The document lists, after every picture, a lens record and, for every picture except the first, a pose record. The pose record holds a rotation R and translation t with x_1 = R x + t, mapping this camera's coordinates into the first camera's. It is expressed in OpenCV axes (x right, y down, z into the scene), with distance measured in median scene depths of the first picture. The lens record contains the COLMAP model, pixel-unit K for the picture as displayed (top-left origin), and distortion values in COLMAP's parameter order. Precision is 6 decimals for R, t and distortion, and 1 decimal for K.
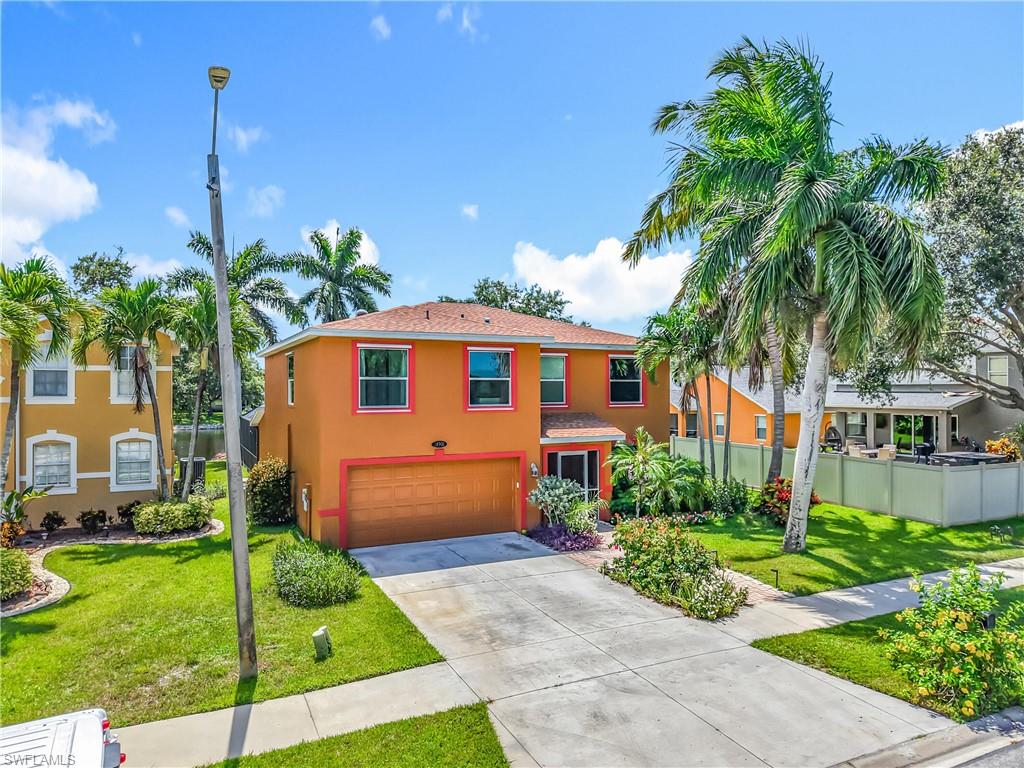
lens RADIAL K [[681.8, 0, 505.4], [0, 681.8, 380.0], [0, 0, 1]] dist [0.019844, -0.013281]
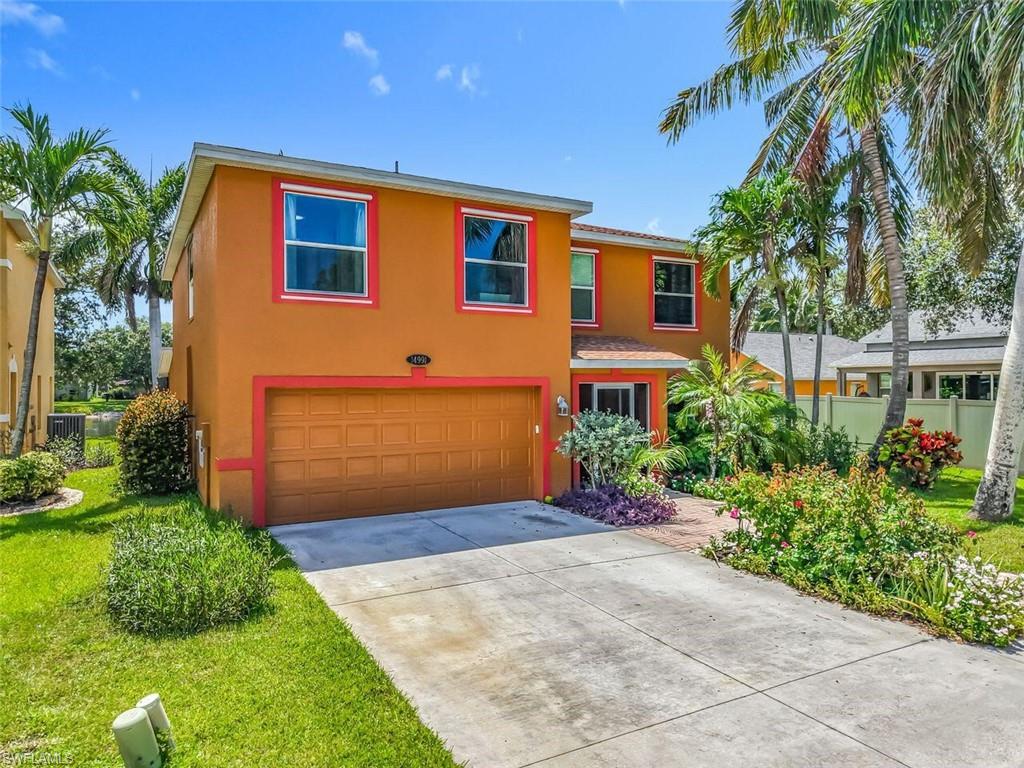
lens RADIAL K [[690.1, 0, 506.8], [0, 690.1, 378.0], [0, 0, 1]] dist [0.008438, -0.004196]
pose [[0.998251, 0.001169, 0.059108, -0.055612], [-0.001516, 0.999982, 0.005823, 0.111613], [-0.059100, -0.005902, 0.998235, 0.375013]]
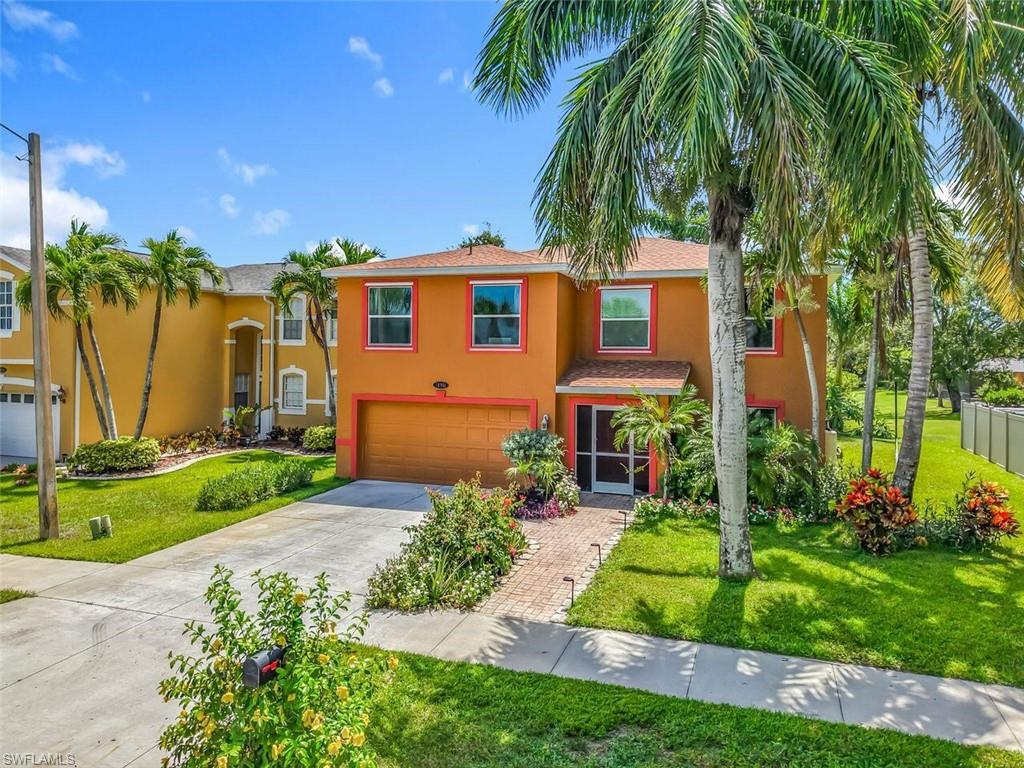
lens RADIAL K [[690.1, 0, 520.7], [0, 690.1, 343.1], [0, 0, 1]] dist [0.008438, -0.004196]
pose [[0.725435, -0.001011, -0.688290, 0.673477], [-0.002649, 0.999987, -0.004261, 0.040786], [0.688286, 0.004914, 0.725423, 0.389695]]
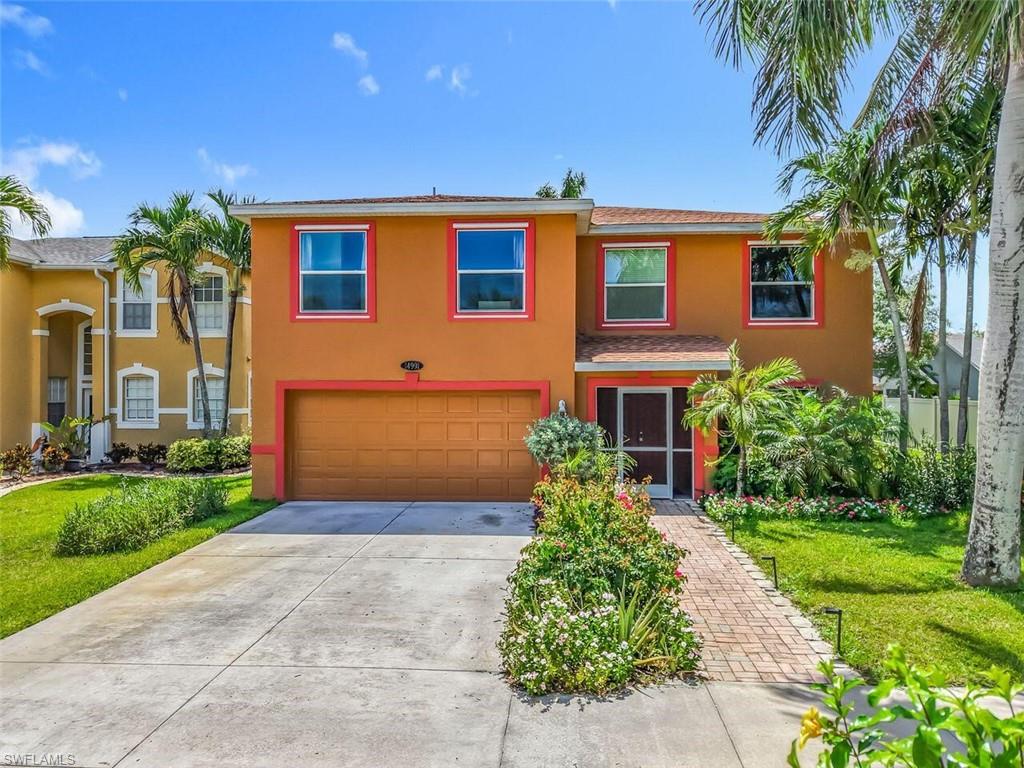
lens RADIAL K [[690.1, 0, 510.6], [0, 690.1, 385.7], [0, 0, 1]] dist [0.008438, -0.004196]
pose [[0.876961, 0.002457, -0.480556, 0.345670], [0.003792, 0.999920, 0.012033, 0.111123], [0.480547, -0.012375, 0.876882, 0.441669]]
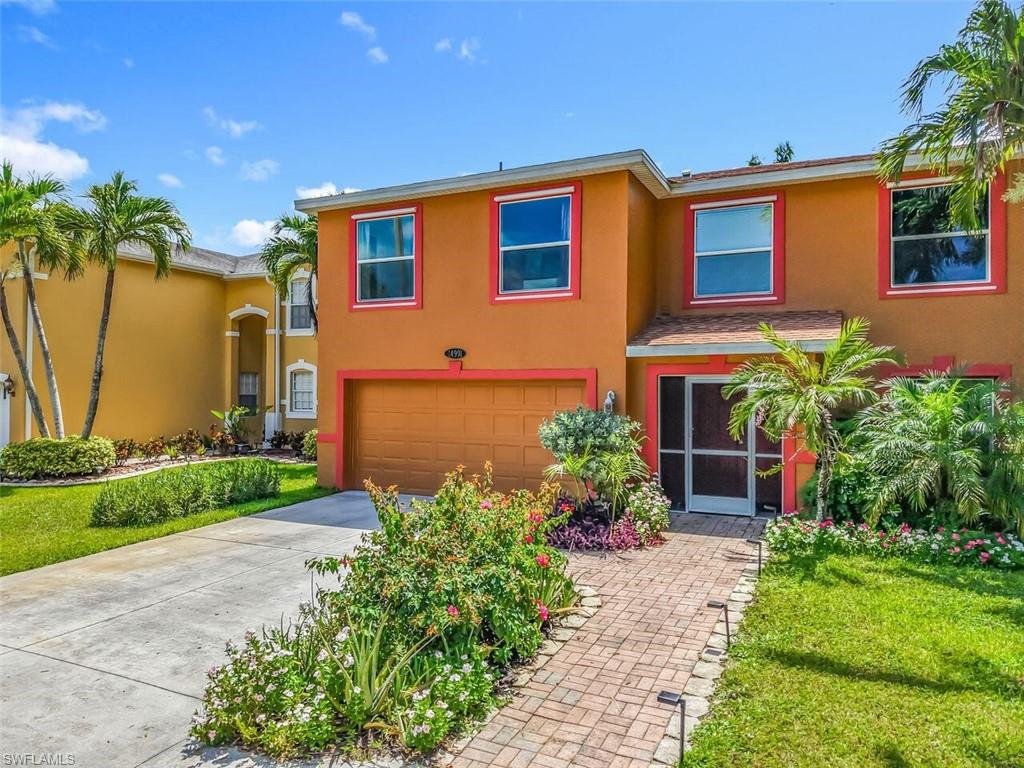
lens RADIAL K [[690.1, 0, 496.2], [0, 690.1, 381.6], [0, 0, 1]] dist [0.008438, -0.004196]
pose [[0.631102, -0.001262, -0.775698, 0.457792], [0.005876, 0.999978, 0.003154, 0.124469], [0.775677, -0.006549, 0.631096, 0.634520]]
